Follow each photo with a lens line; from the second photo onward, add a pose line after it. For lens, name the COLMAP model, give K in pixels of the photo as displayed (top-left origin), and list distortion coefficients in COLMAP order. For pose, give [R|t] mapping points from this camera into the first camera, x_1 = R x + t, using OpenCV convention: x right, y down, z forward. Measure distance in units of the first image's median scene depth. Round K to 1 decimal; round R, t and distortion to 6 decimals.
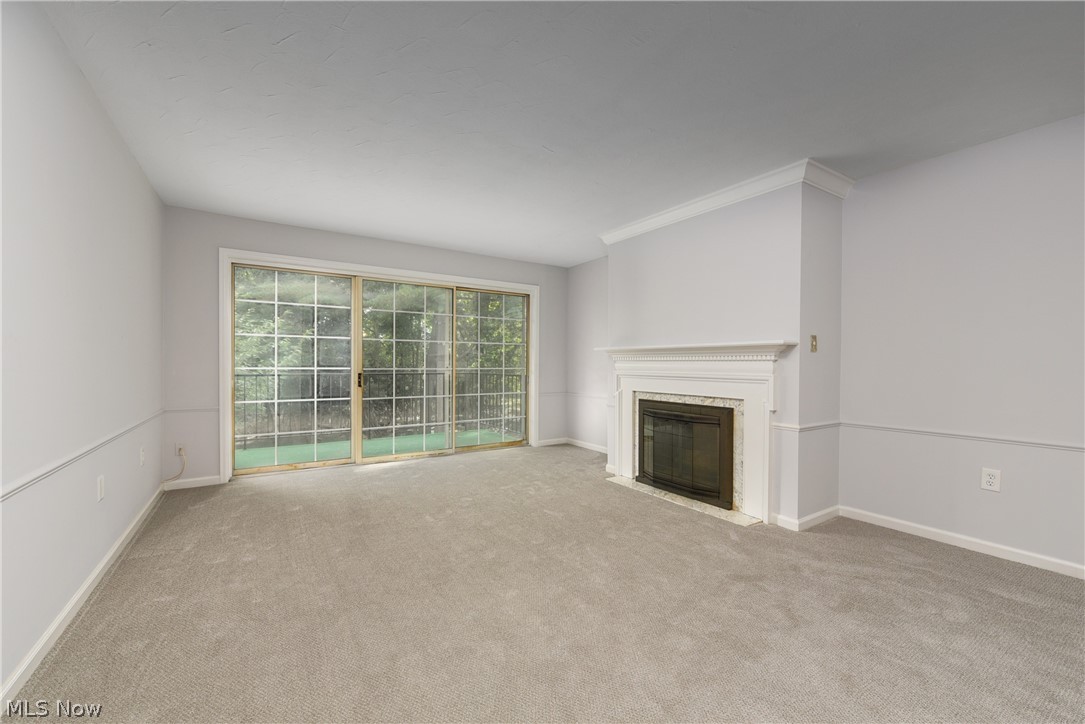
lens RADIAL K [[433.2, 0, 542.5], [0, 433.2, 362.9], [0, 0, 1]] dist [-0.007061, -0.000934]
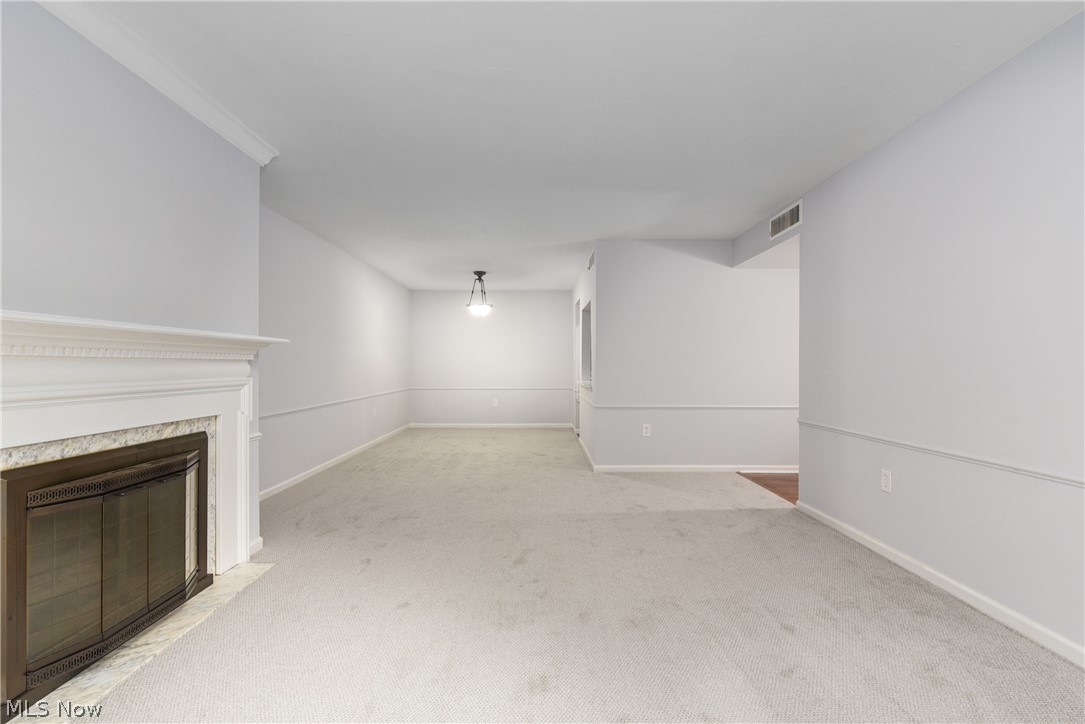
lens RADIAL K [[476.6, 0, 539.4], [0, 476.6, 363.4], [0, 0, 1]] dist [-0.003824, -0.001637]
pose [[-0.841301, 0.006579, 0.540527, -0.377331], [0.007552, 0.999971, -0.000417, 0.003105], [-0.540514, 0.003732, -0.841326, 1.285942]]
